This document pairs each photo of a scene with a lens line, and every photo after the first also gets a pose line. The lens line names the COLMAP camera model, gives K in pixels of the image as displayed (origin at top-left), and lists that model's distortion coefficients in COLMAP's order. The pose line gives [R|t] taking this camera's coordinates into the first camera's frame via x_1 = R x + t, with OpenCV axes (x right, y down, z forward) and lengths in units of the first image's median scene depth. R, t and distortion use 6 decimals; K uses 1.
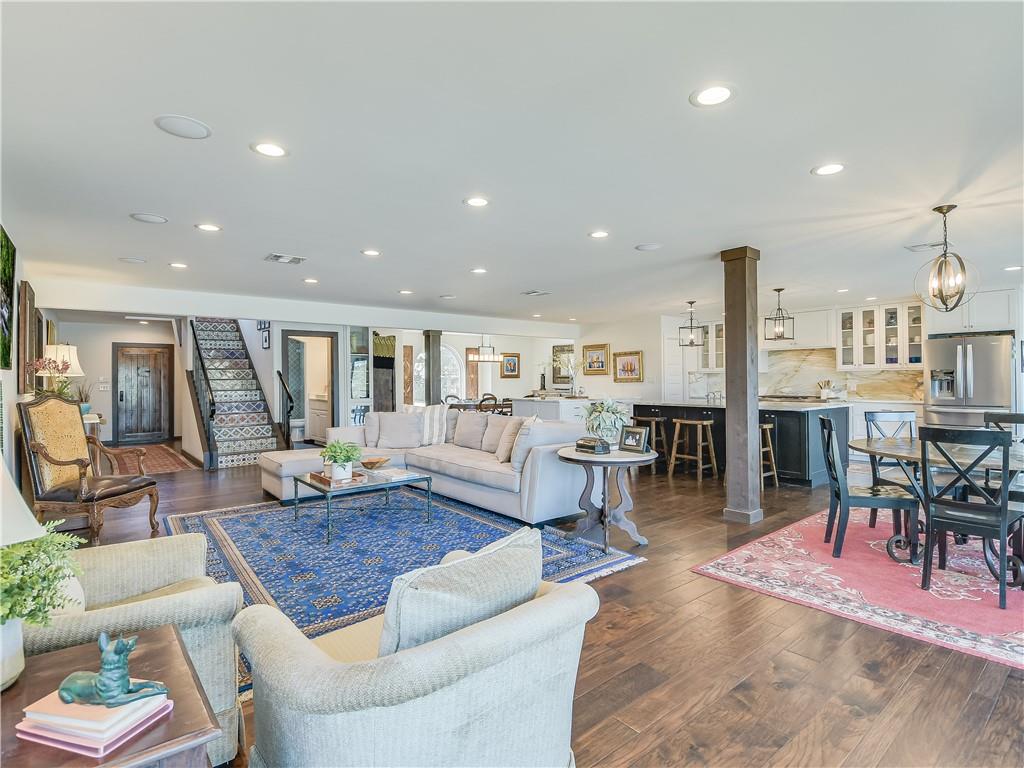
lens RADIAL K [[519.9, 0, 512.0], [0, 519.9, 384.0], [0, 0, 1]] dist [0.030098, -0.049768]
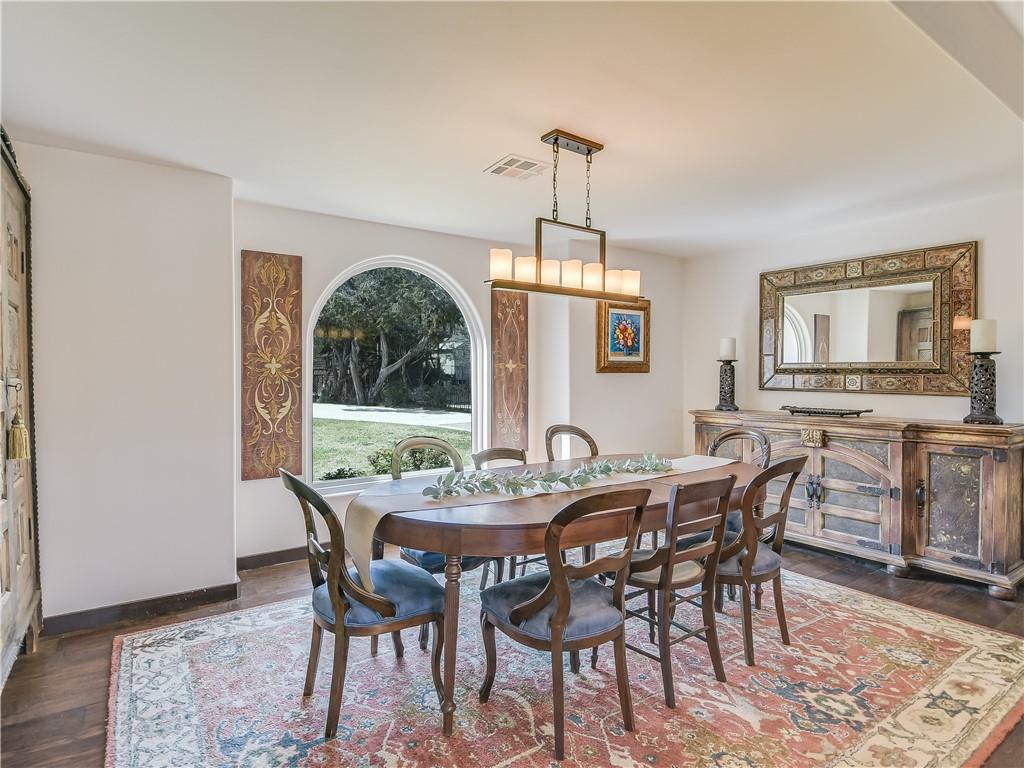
lens RADIAL K [[572.6, 0, 512.0], [0, 572.6, 384.0], [0, 0, 1]] dist [0.035508, 0.000002]
pose [[0.996780, 0.007795, -0.079806, -0.074737], [-0.007294, 0.999952, 0.006565, -0.009479], [0.079853, -0.005962, 0.996789, 1.041727]]
